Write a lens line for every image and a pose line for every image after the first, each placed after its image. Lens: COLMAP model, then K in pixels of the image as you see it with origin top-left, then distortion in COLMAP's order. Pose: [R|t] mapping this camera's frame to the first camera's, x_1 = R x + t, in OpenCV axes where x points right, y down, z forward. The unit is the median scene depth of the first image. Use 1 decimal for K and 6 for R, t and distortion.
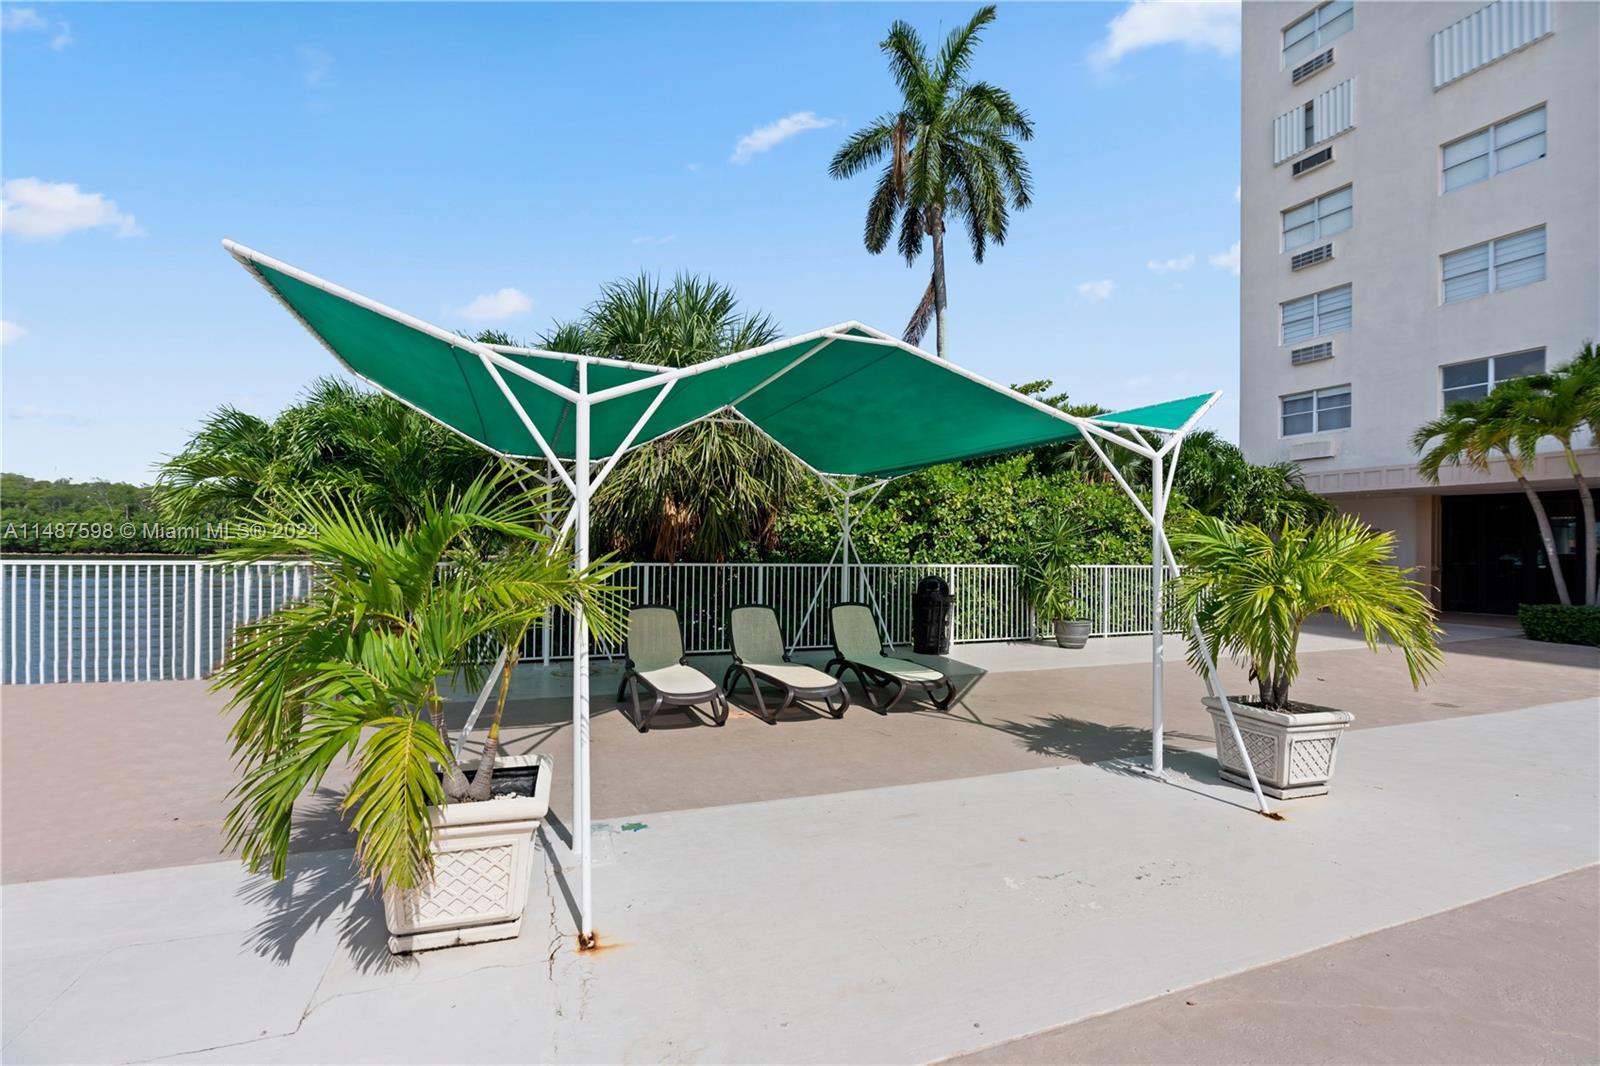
lens RADIAL K [[765.5, 0, 800.0], [0, 765.5, 533.0], [0, 0, 1]] dist [-0.024089, -0.000121]
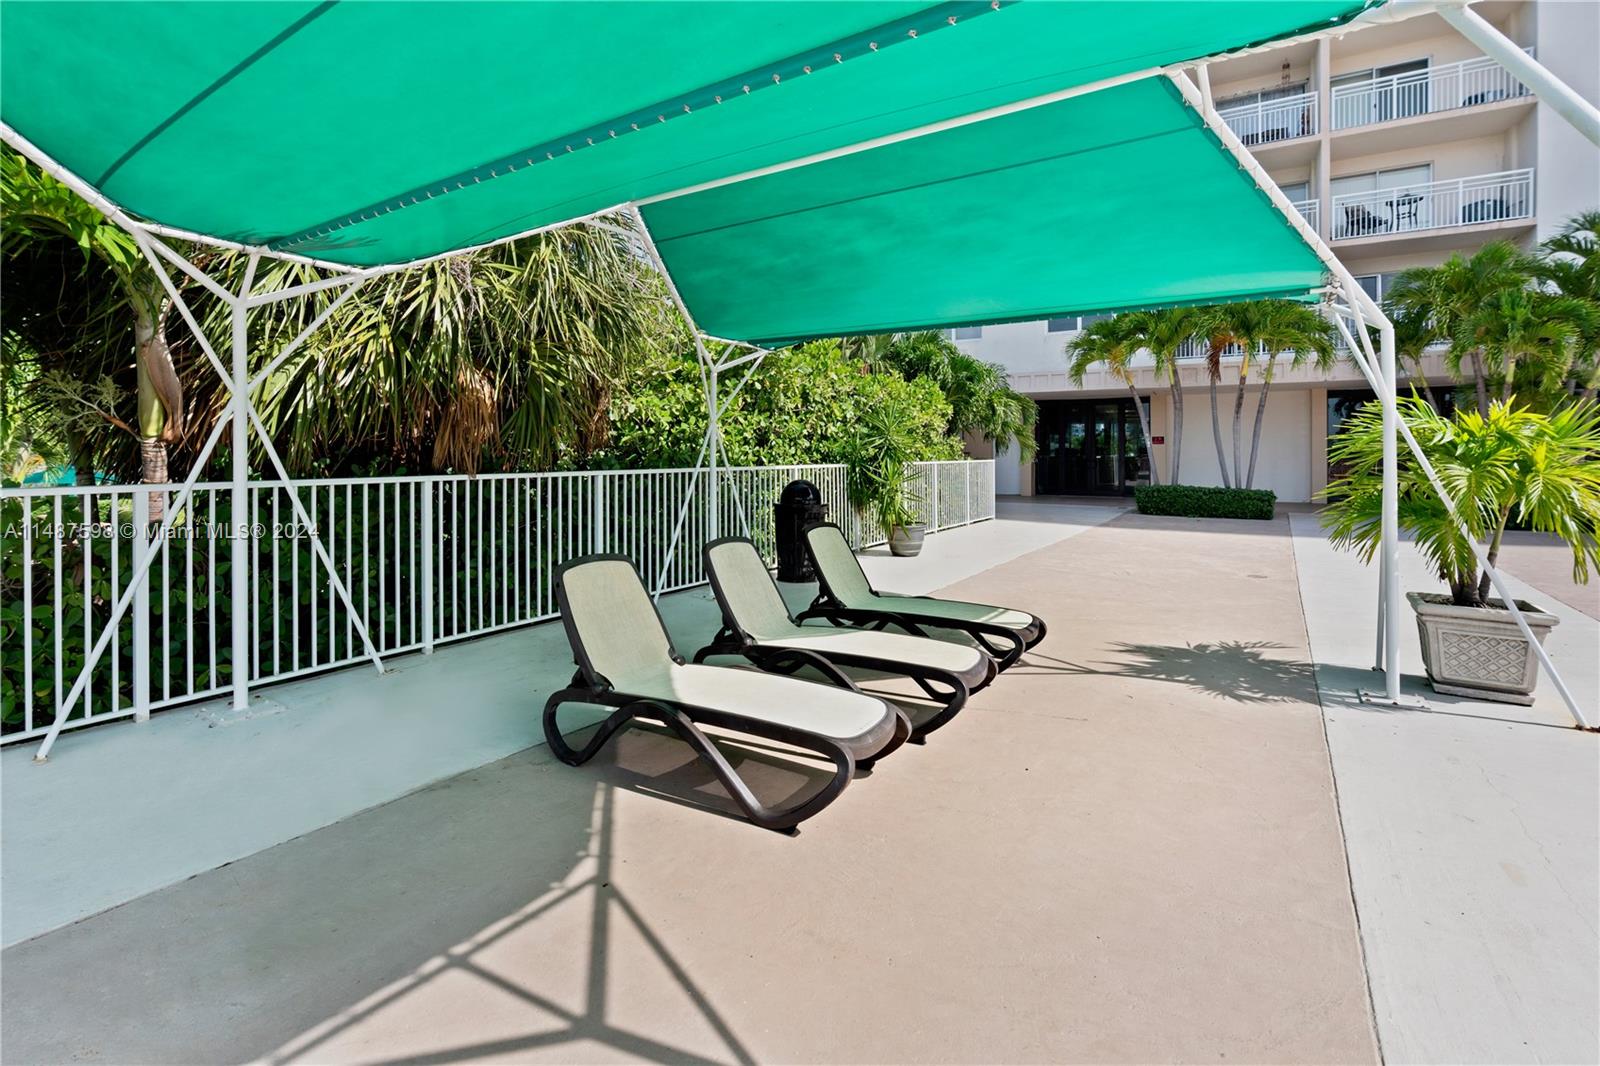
lens RADIAL K [[763.7, 0, 799.9], [0, 763.7, 445.9], [0, 0, 1]] dist [-0.026431, 0.000074]
pose [[0.811136, -0.012211, 0.584731, -0.287211], [0.005599, 0.999898, 0.013115, 0.011574], [-0.584831, -0.007364, 0.811121, 0.383318]]
